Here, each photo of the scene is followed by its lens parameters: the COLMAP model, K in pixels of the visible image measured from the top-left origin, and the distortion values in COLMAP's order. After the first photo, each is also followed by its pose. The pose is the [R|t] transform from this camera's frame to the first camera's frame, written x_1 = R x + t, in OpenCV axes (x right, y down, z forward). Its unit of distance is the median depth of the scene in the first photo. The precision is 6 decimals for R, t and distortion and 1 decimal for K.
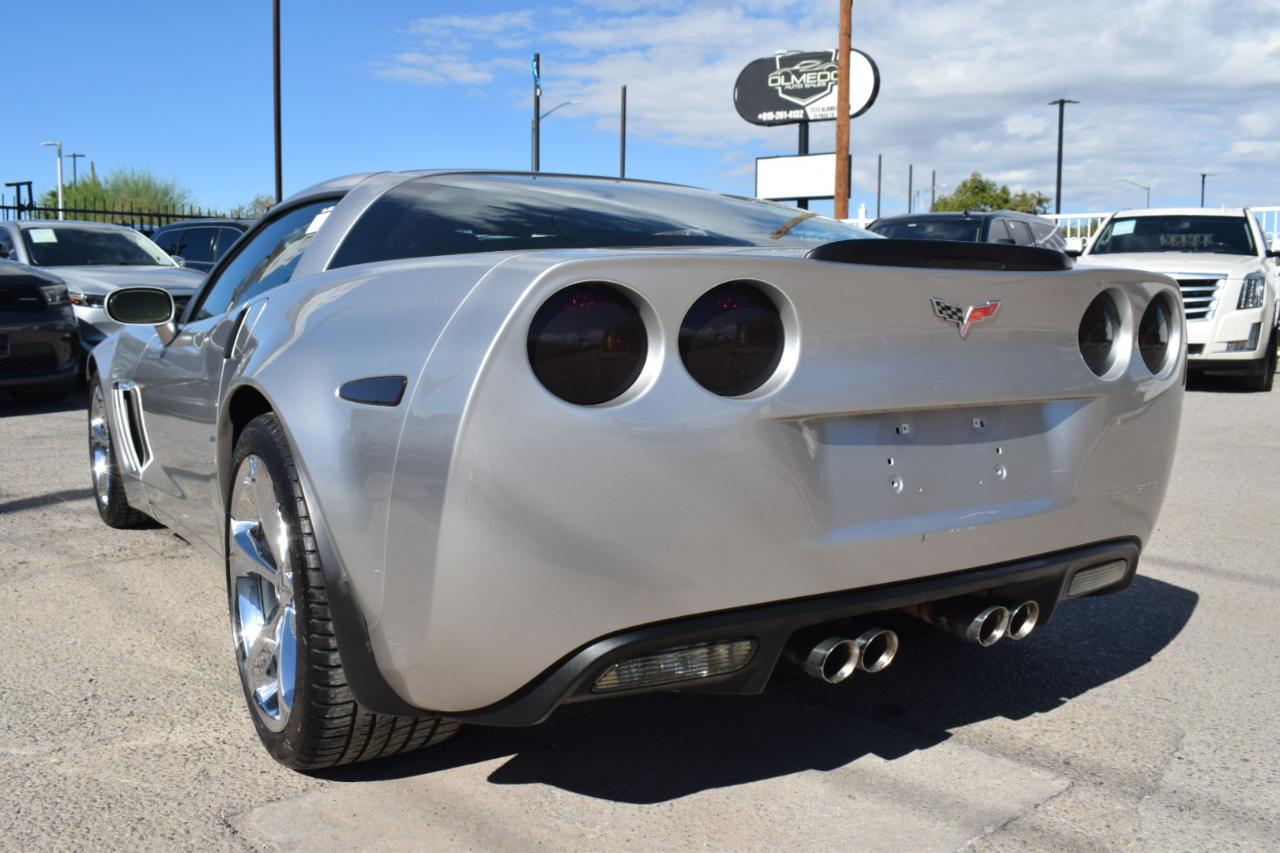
lens RADIAL K [[1133.3, 0, 640.0], [0, 1133.3, 426.5], [0, 0, 1]] dist [-0.074716, -0.001634]
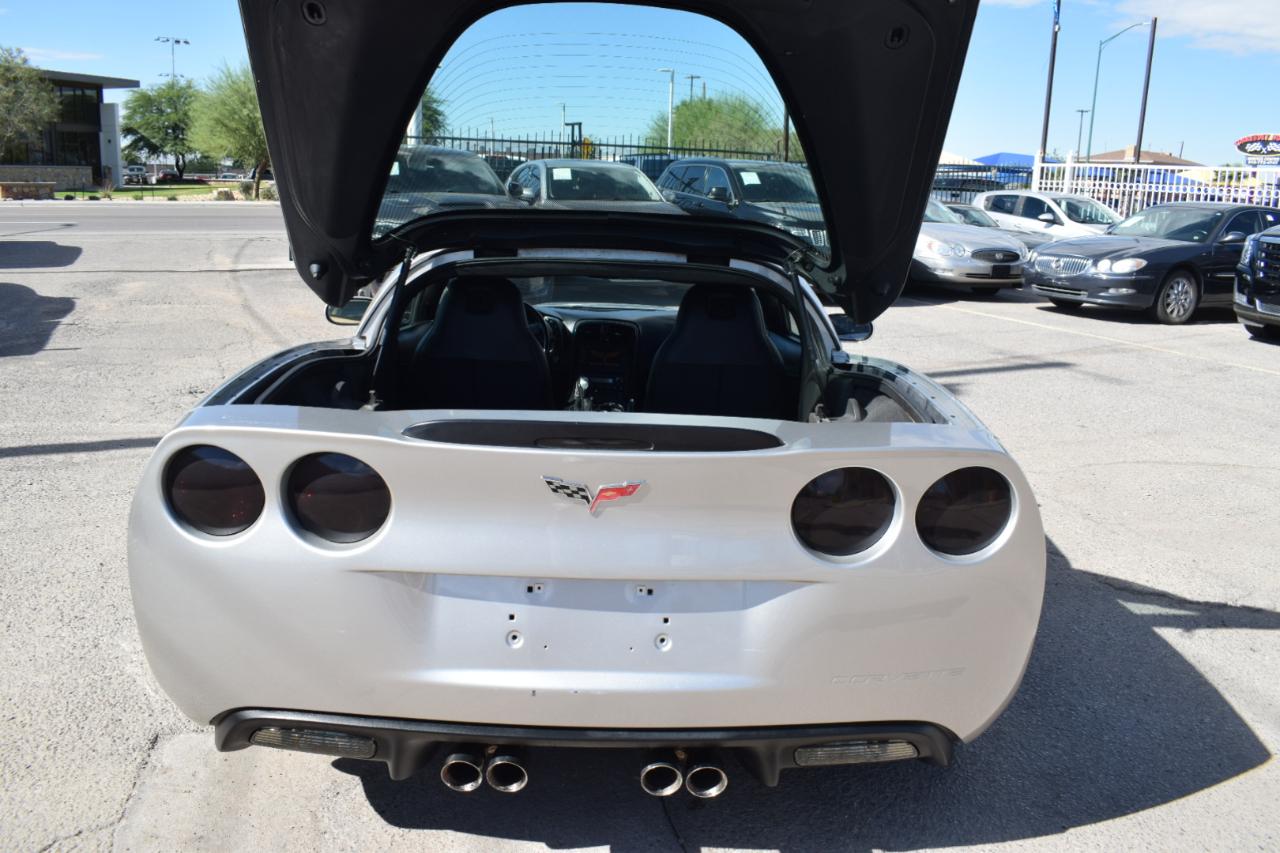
lens RADIAL K [[1007.9, 0, 640.0], [0, 1007.9, 426.5], [0, 0, 1]] dist [-0.082362, 0.006588]
pose [[0.858350, 0.147047, -0.491540, 0.643597], [-0.091797, 0.986605, 0.134849, -0.240642], [0.504785, -0.070626, 0.860351, 0.213508]]
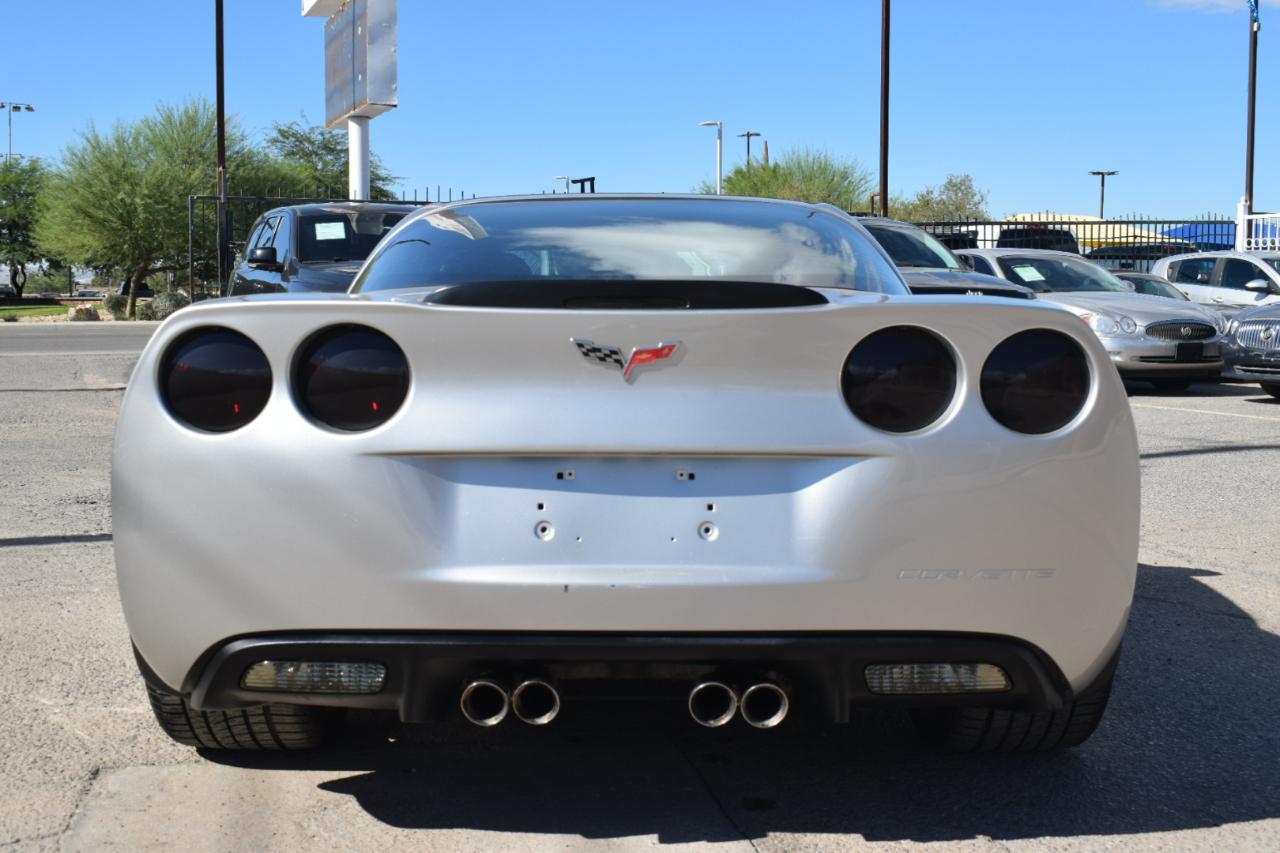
lens RADIAL K [[1496.4, 0, 646.1], [0, 1496.4, 422.2], [0, 0, 1]] dist [-0.041598, -0.006606]
pose [[0.847160, 0.042540, -0.529632, 0.822479], [-0.060747, 0.998008, -0.017006, -0.020928], [0.527854, 0.046581, 0.848057, -0.044076]]
